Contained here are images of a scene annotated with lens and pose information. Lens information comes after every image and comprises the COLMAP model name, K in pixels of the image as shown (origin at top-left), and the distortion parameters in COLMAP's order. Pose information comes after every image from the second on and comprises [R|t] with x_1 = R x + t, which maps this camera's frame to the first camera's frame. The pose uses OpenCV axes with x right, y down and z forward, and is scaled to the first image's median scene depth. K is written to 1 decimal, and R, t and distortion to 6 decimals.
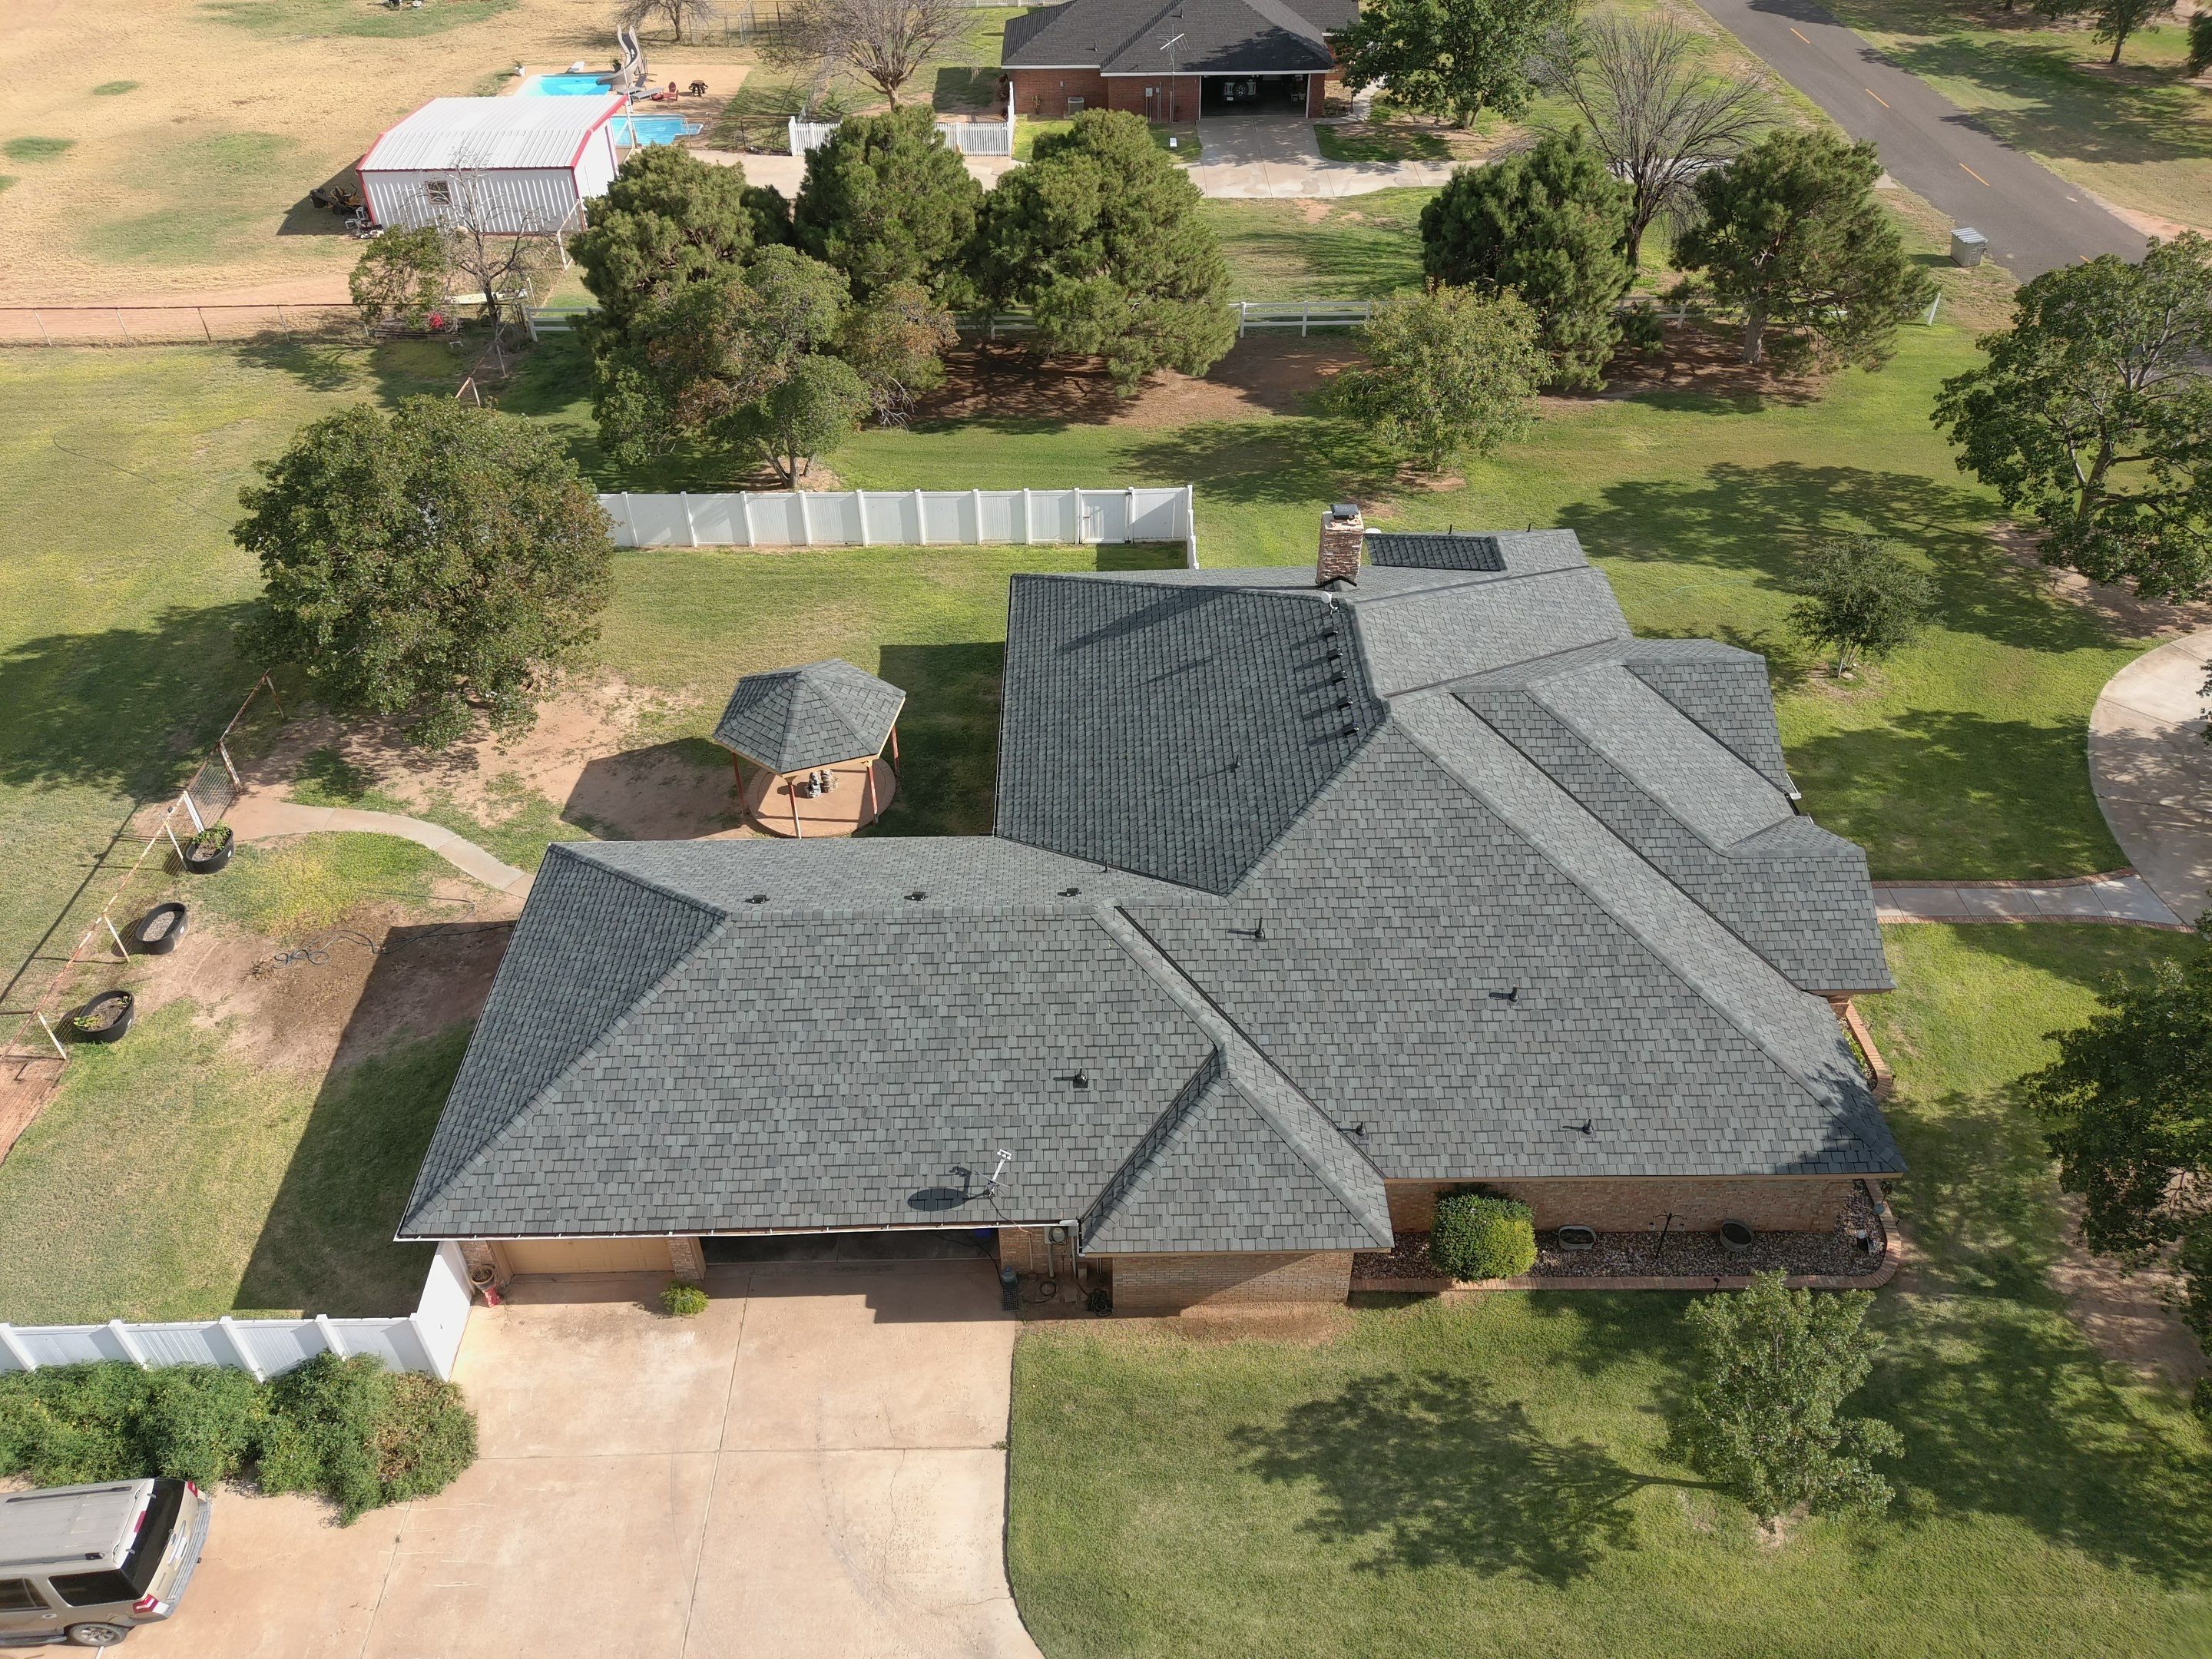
lens RADIAL K [[1628.9, 0, 1106.0], [0, 1628.9, 829.5], [0, 0, 1]] dist [0.009452, 0.005732]
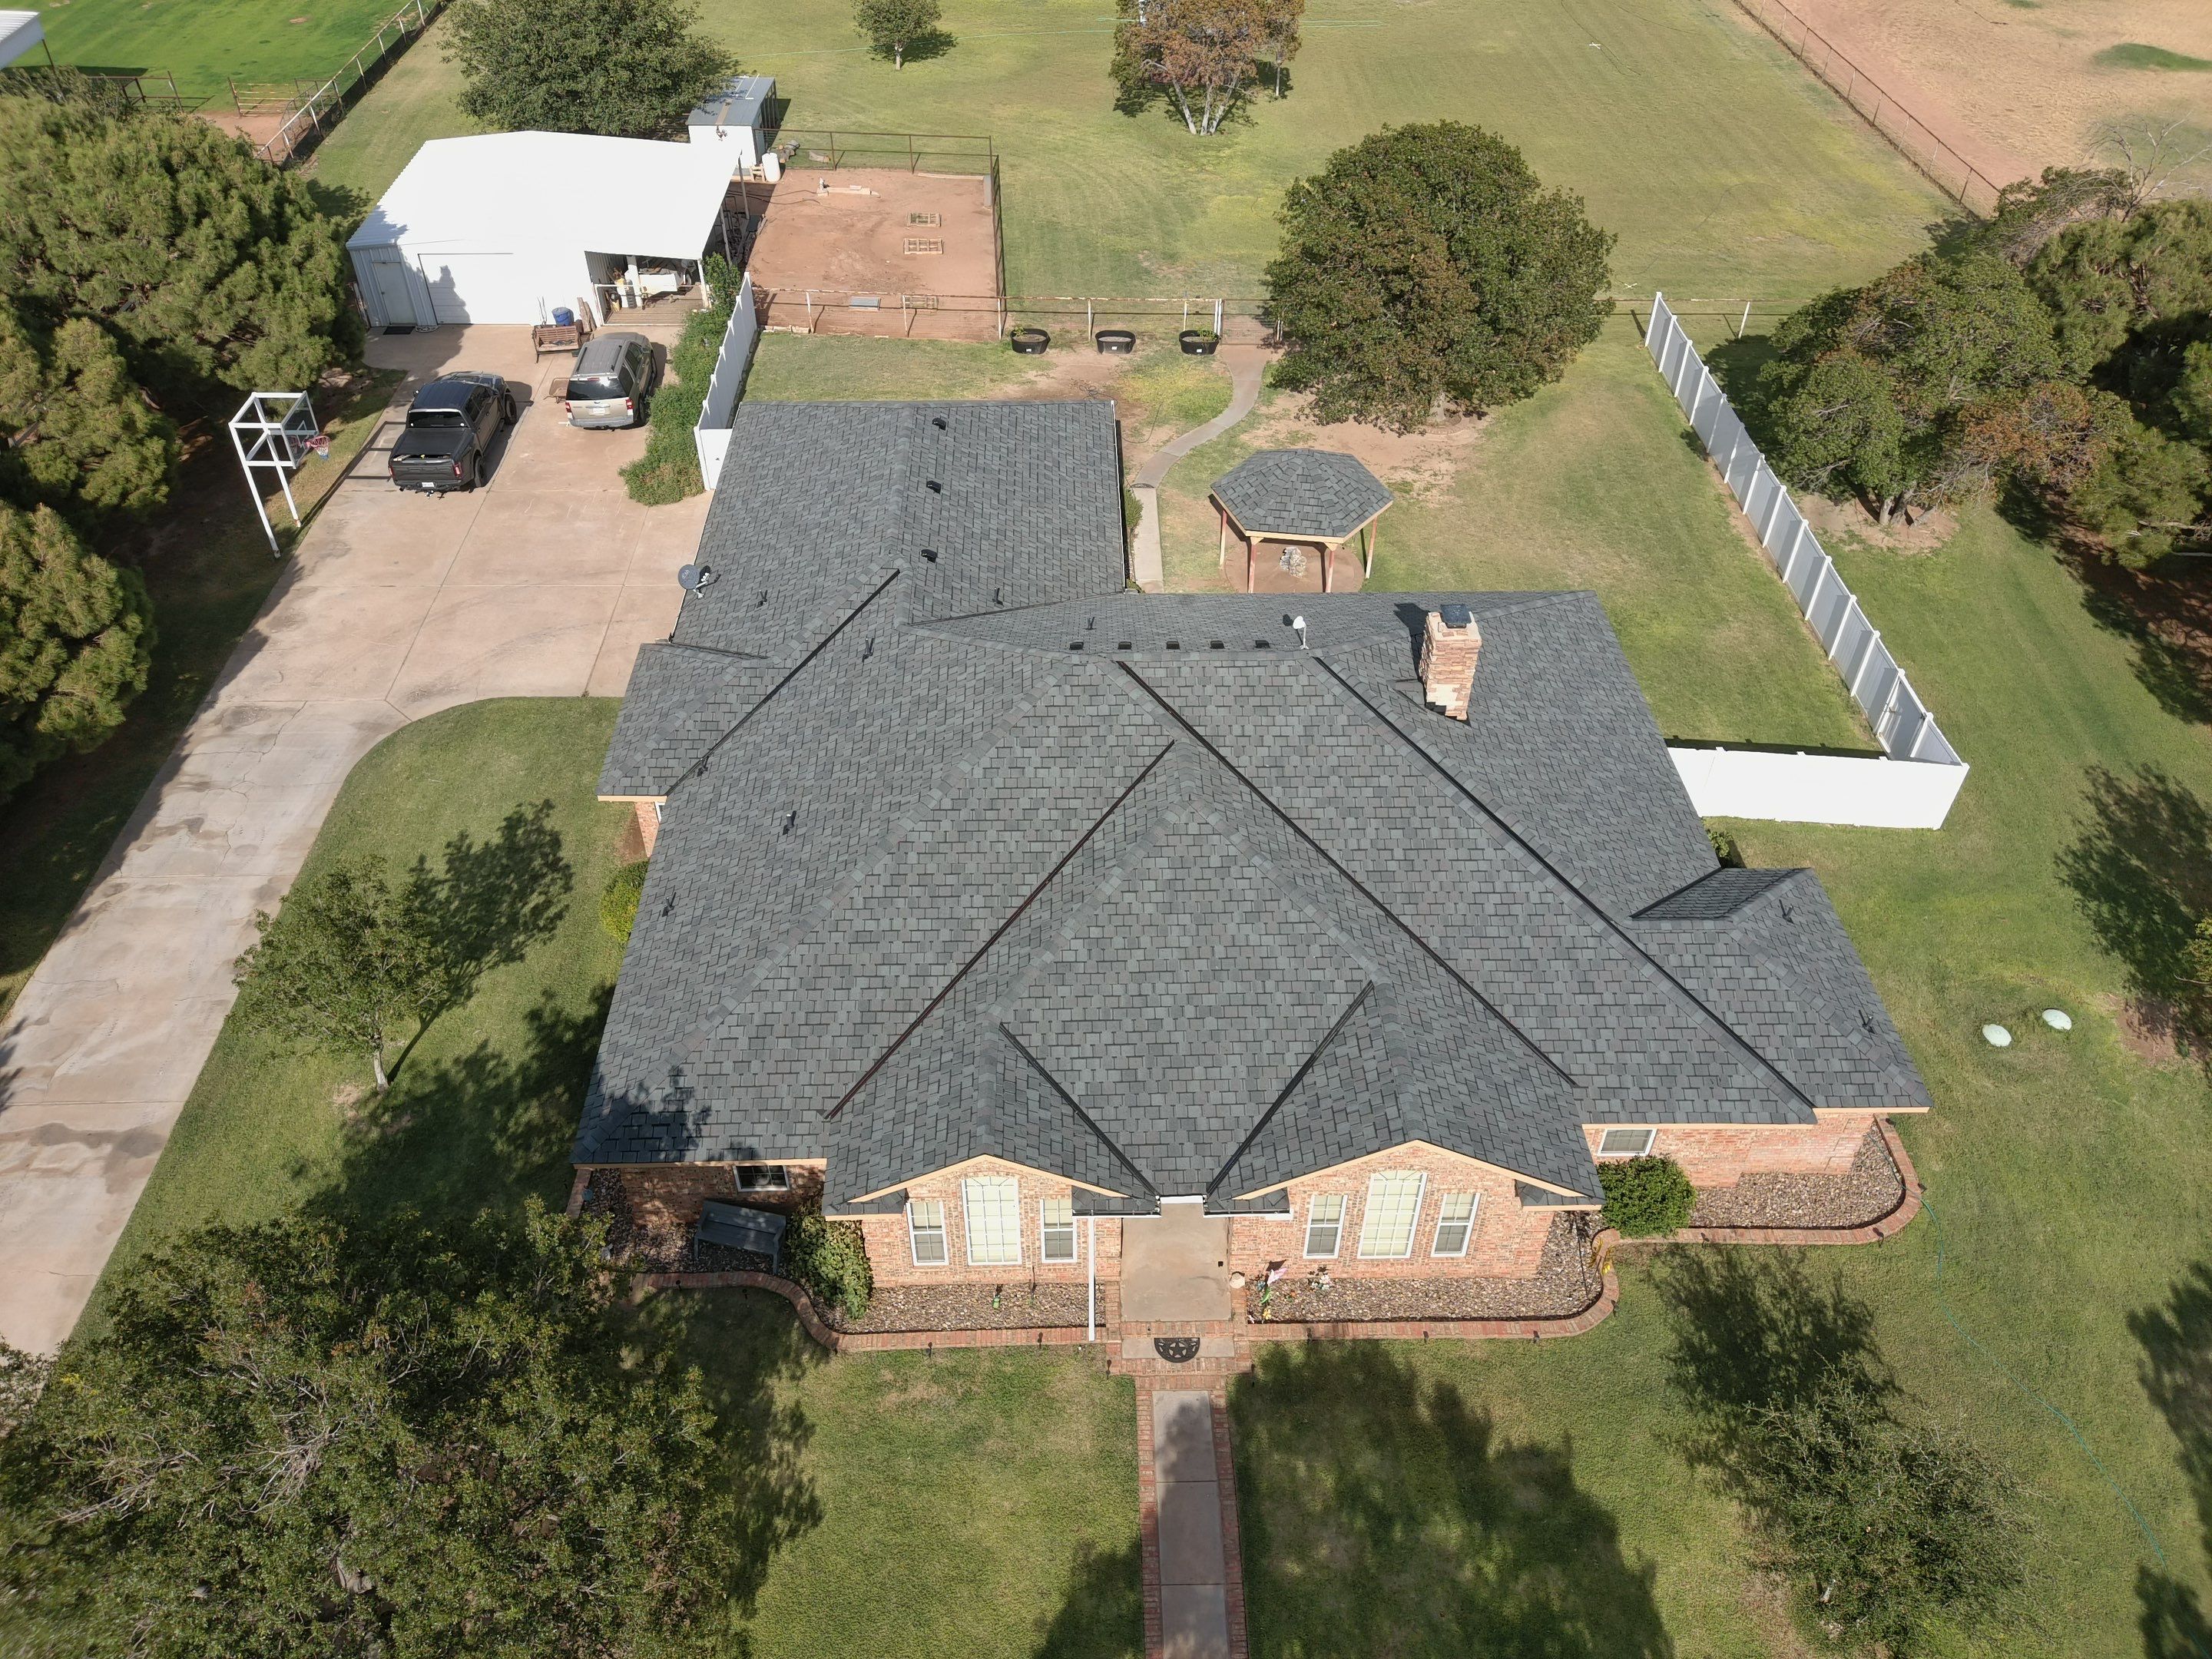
lens RADIAL K [[1628.9, 0, 1106.0], [0, 1628.9, 829.5], [0, 0, 1]] dist [0.009452, 0.005732]
pose [[0.020243, 0.662468, -0.748817, 1.034222], [-0.636268, 0.586262, 0.501458, -0.535190], [0.771203, 0.466297, 0.433374, 0.746136]]
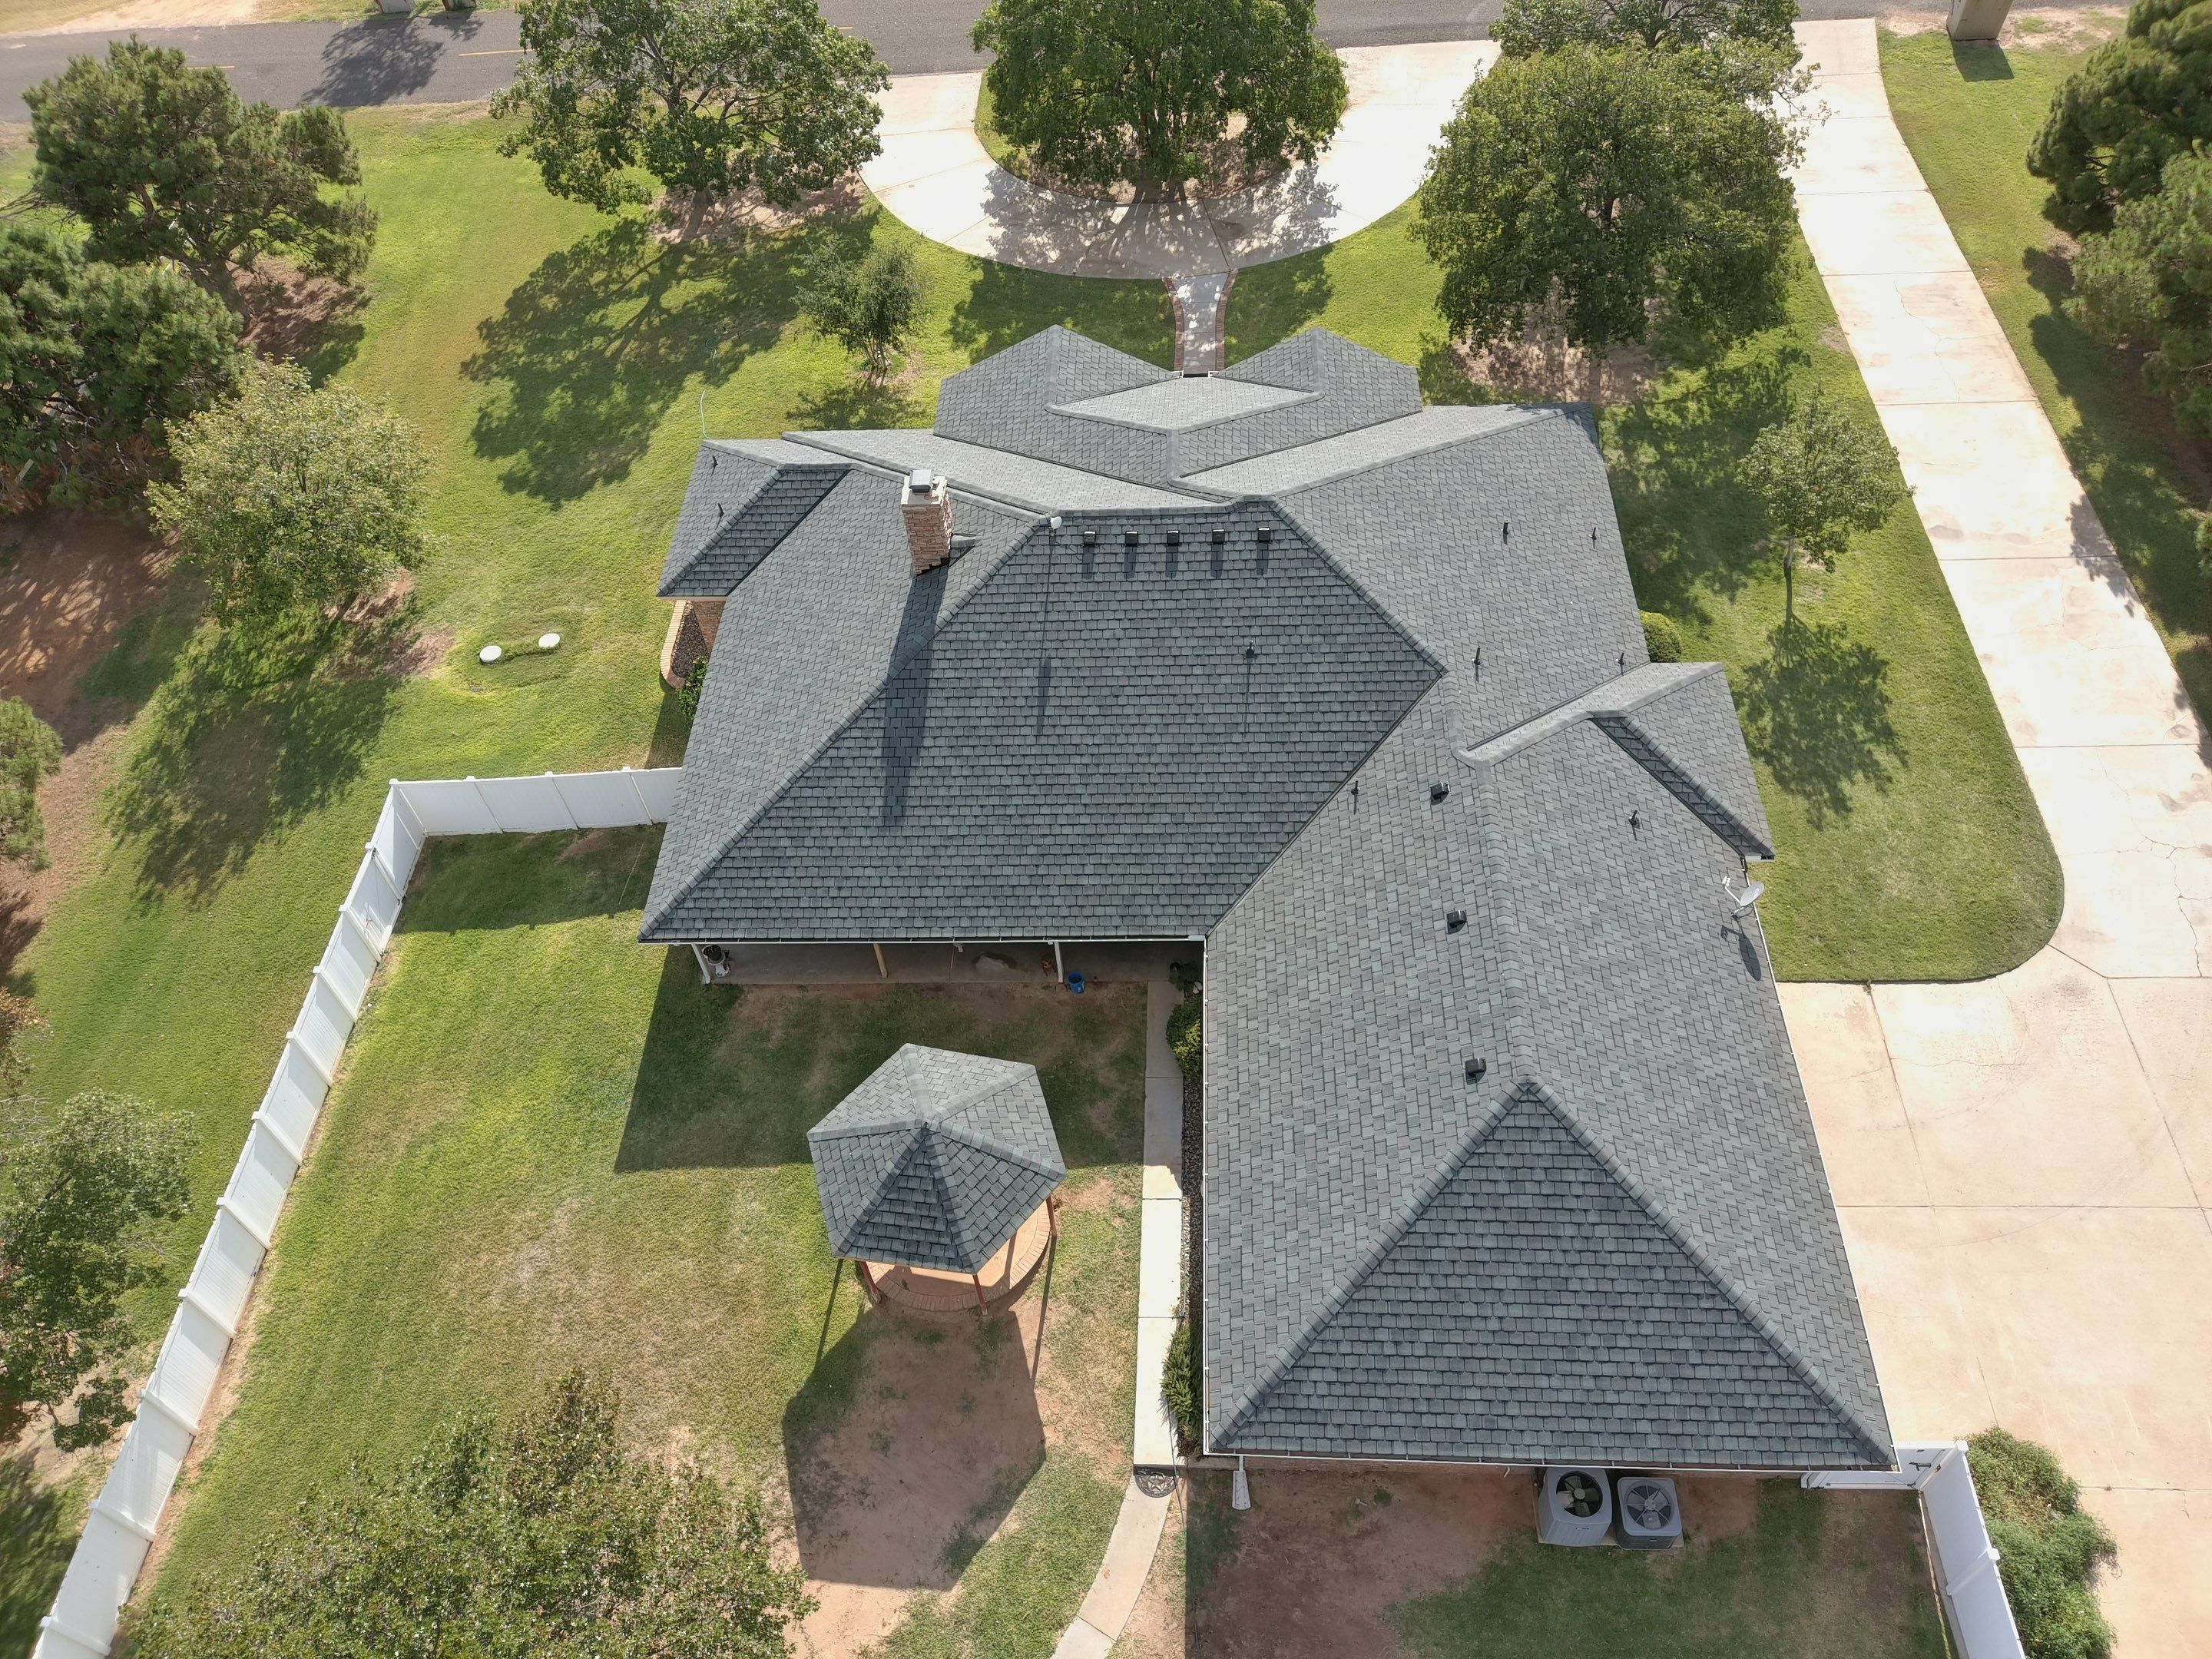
lens RADIAL K [[1628.9, 0, 1106.0], [0, 1628.9, 829.5], [0, 0, 1]] dist [0.009452, 0.005732]
pose [[0.054327, -0.770332, 0.635325, -0.723347], [0.683439, 0.492561, 0.538790, -0.660390], [-0.727983, 0.404935, 0.553234, 0.663771]]
